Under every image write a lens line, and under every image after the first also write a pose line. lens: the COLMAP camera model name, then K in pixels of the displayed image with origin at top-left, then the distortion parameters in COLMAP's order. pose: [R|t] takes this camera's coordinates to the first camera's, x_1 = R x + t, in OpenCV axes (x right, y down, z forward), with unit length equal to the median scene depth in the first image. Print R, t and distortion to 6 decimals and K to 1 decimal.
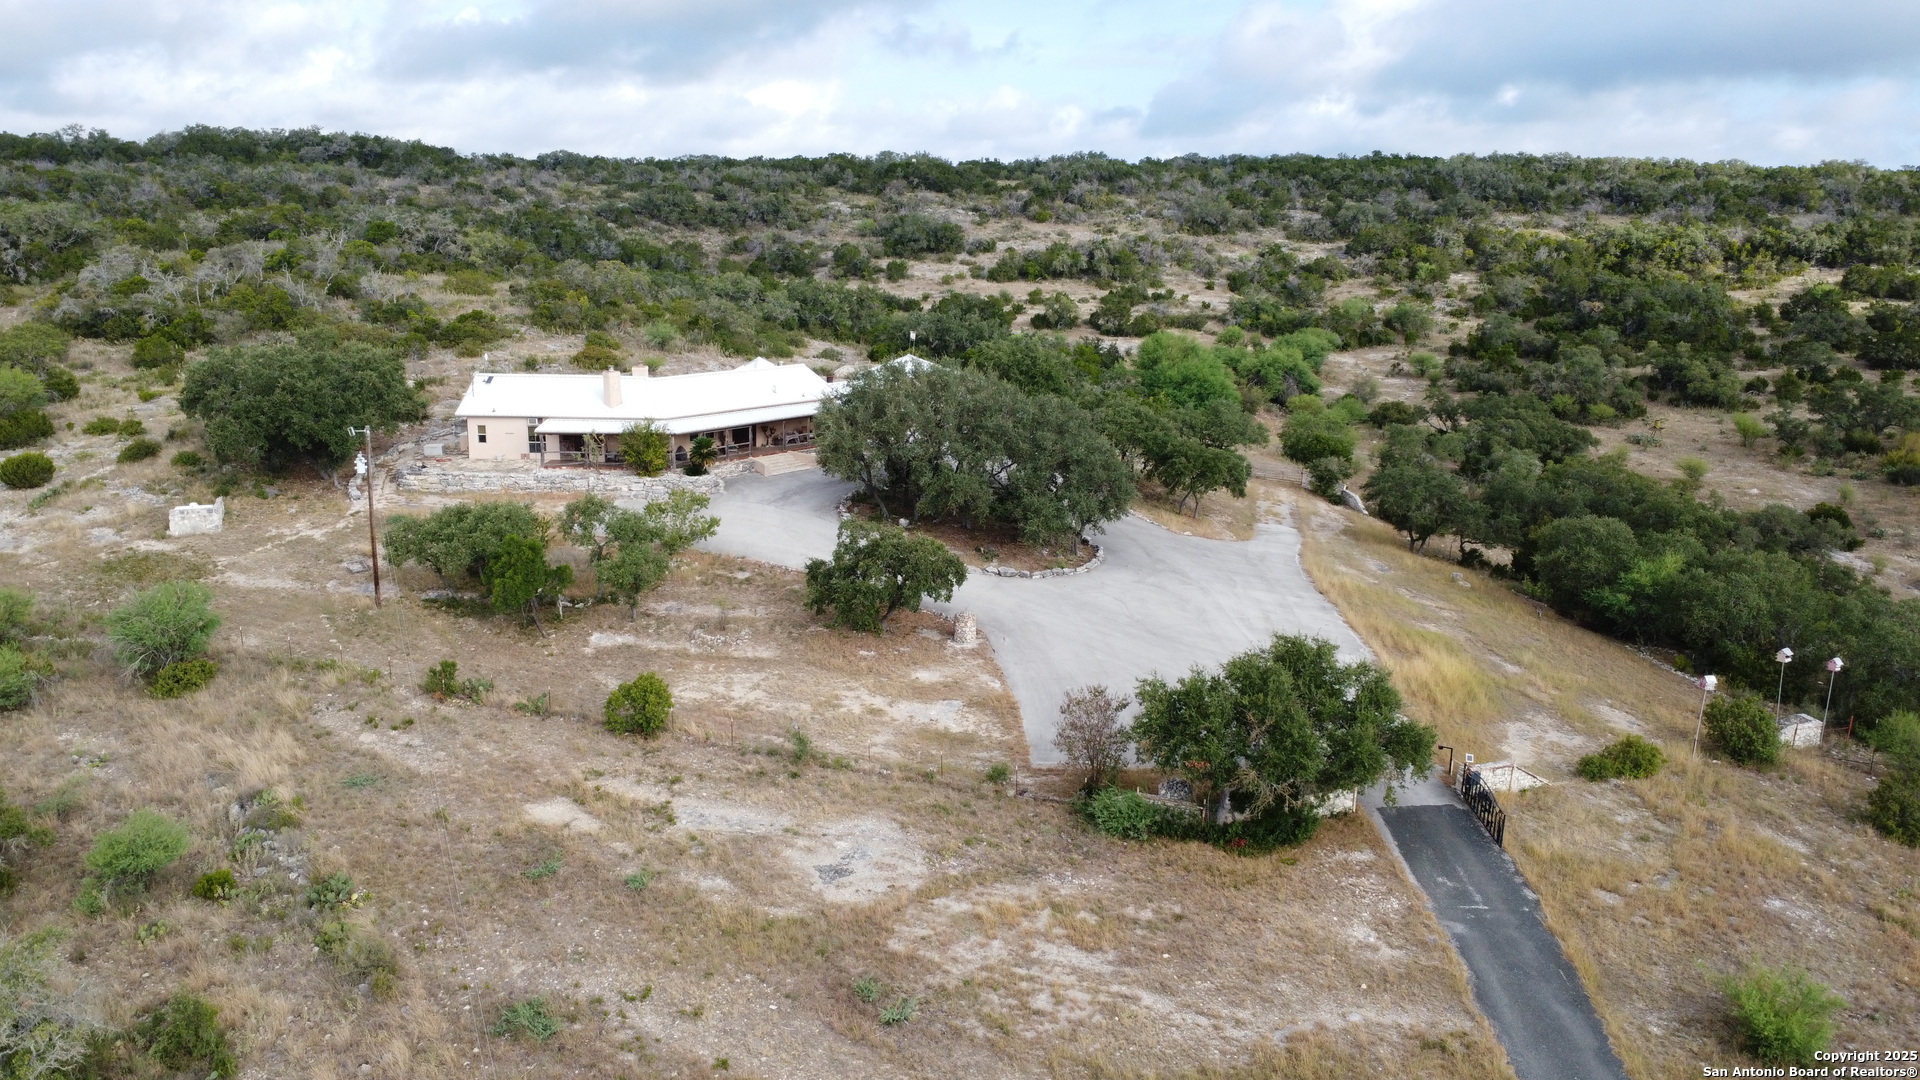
lens RADIAL K [[1389.4, 0, 960.0], [0, 1389.4, 541.9], [0, 0, 1]] dist [0.003158, -0.005529]
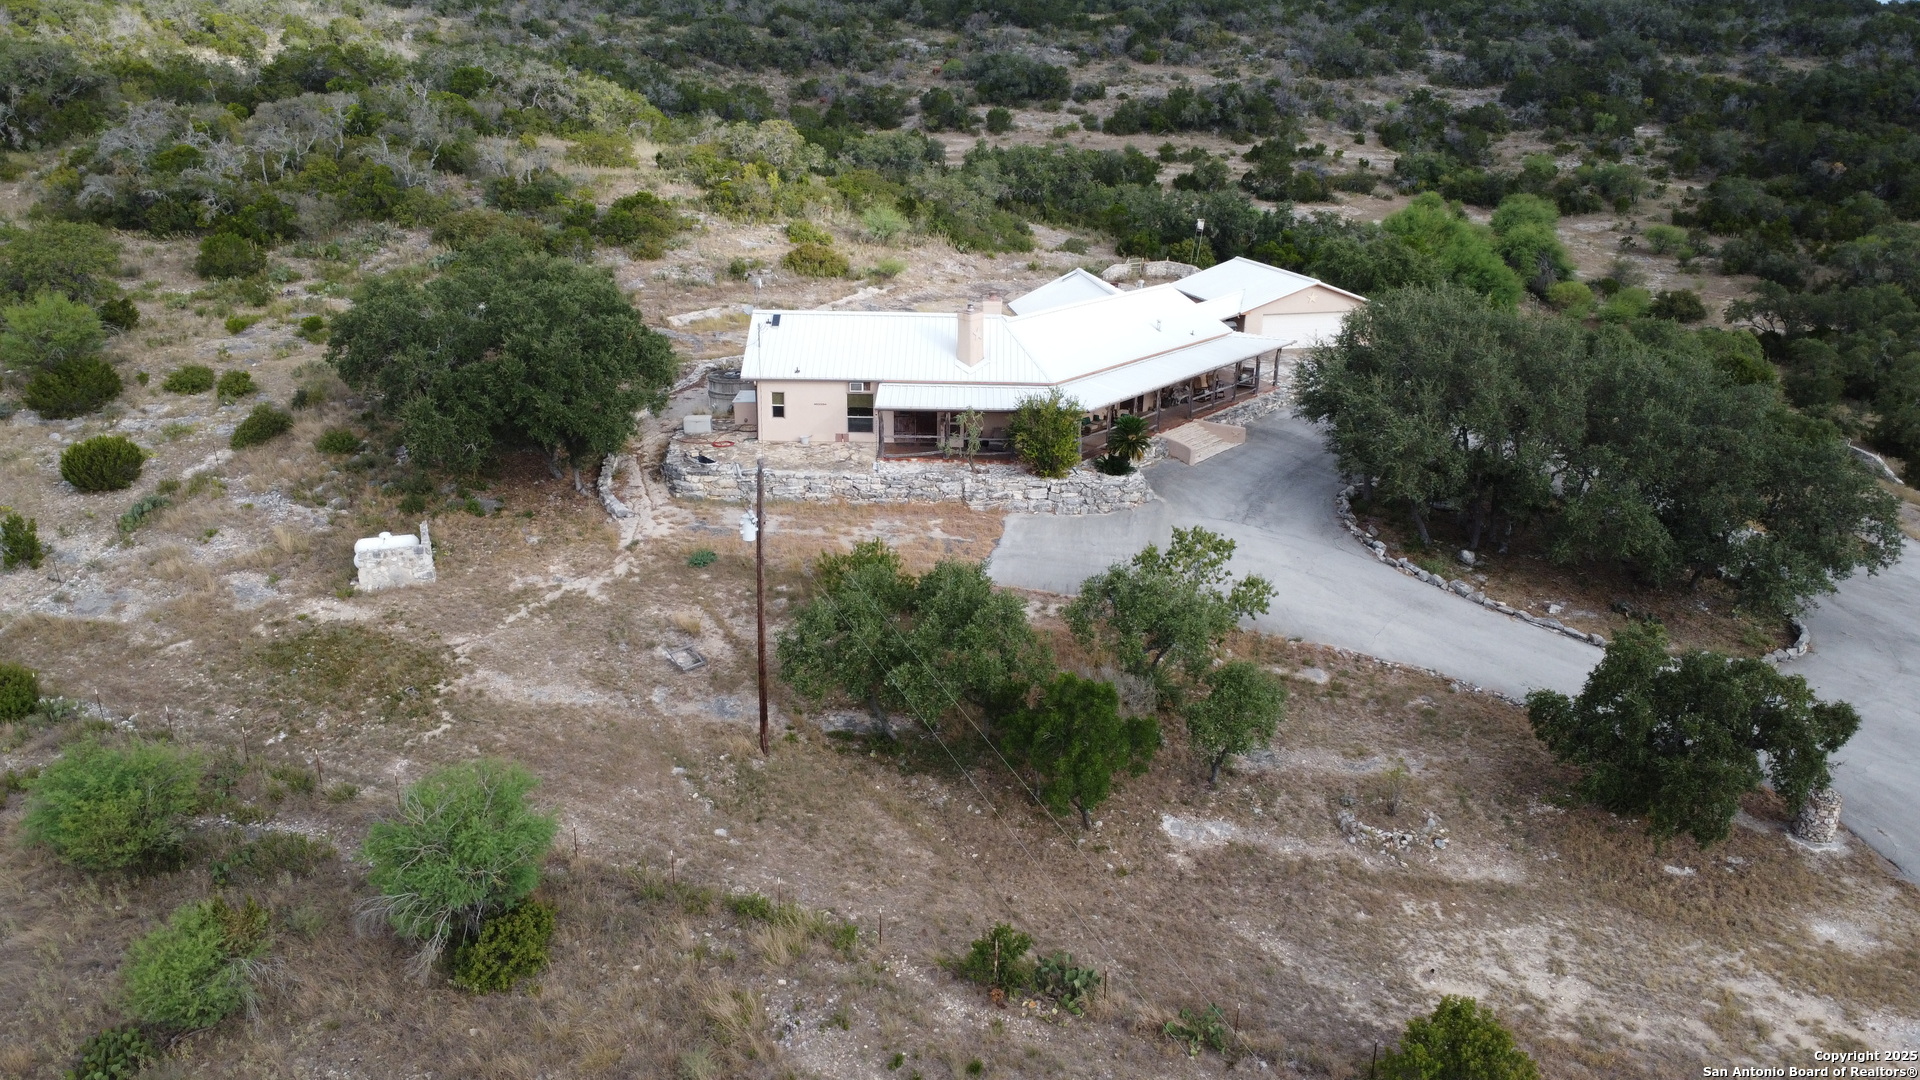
lens RADIAL K [[1389.4, 0, 960.6], [0, 1389.4, 537.8], [0, 0, 1]] dist [0.003158, -0.005529]
pose [[0.999805, -0.003654, 0.019383, -0.181368], [0.001565, 0.994288, 0.106721, -0.057584], [-0.019662, -0.106670, 0.994100, 0.215867]]
